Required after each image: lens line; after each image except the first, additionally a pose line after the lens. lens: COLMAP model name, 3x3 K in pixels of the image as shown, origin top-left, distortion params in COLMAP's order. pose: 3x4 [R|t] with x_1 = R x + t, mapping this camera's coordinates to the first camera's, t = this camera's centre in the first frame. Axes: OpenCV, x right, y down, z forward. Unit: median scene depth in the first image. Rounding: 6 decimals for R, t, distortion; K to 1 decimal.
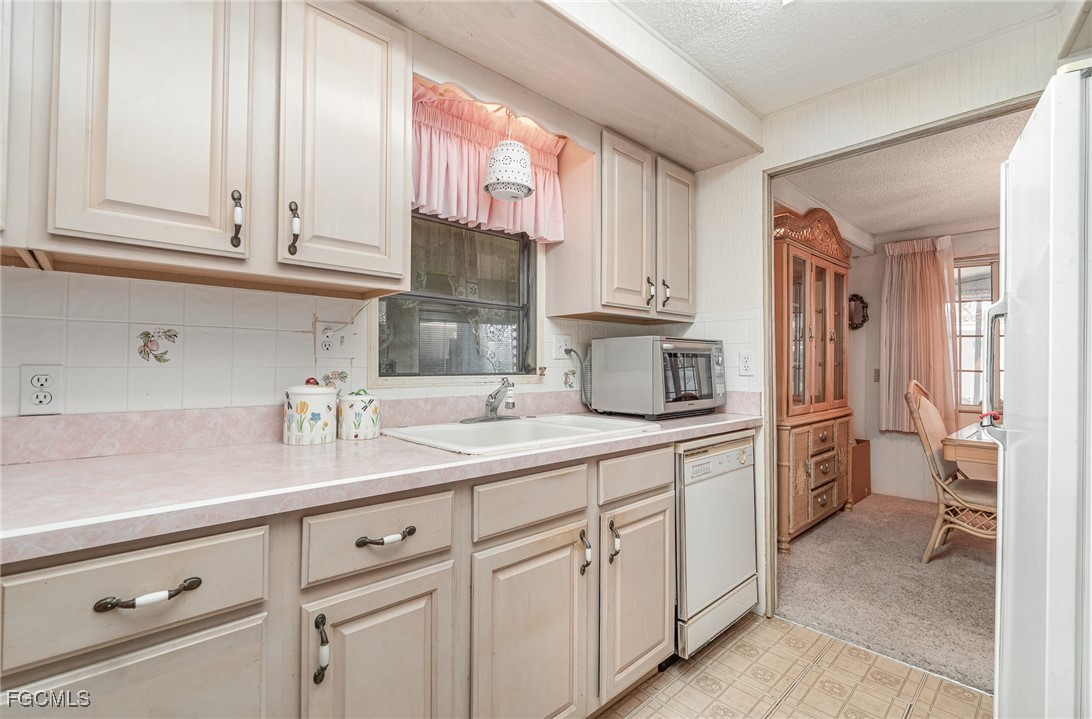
lens RADIAL K [[484.2, 0, 545.0], [0, 484.2, 359.7], [0, 0, 1]] dist [-0.002971, 0.000601]
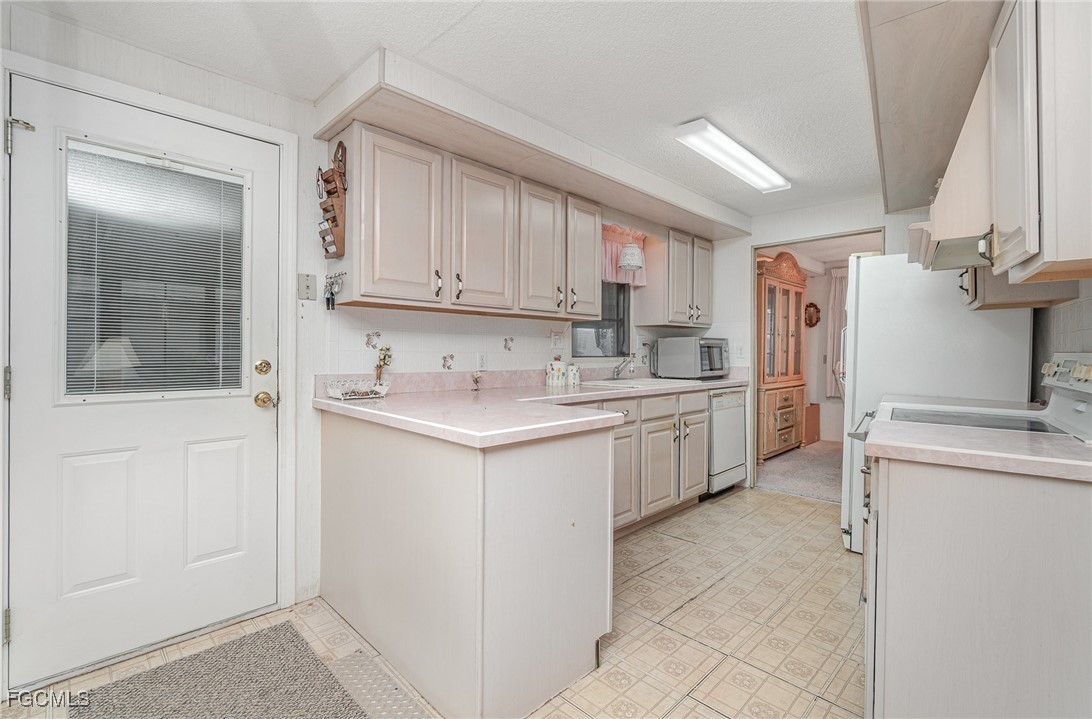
lens RADIAL K [[484.2, 0, 541.9], [0, 484.2, 356.2], [0, 0, 1]] dist [-0.002971, 0.000601]
pose [[0.999563, 0.001316, 0.029537, -0.397415], [-0.001935, 0.999779, 0.020924, -0.010580], [-0.029503, -0.020972, 0.999345, -0.821311]]
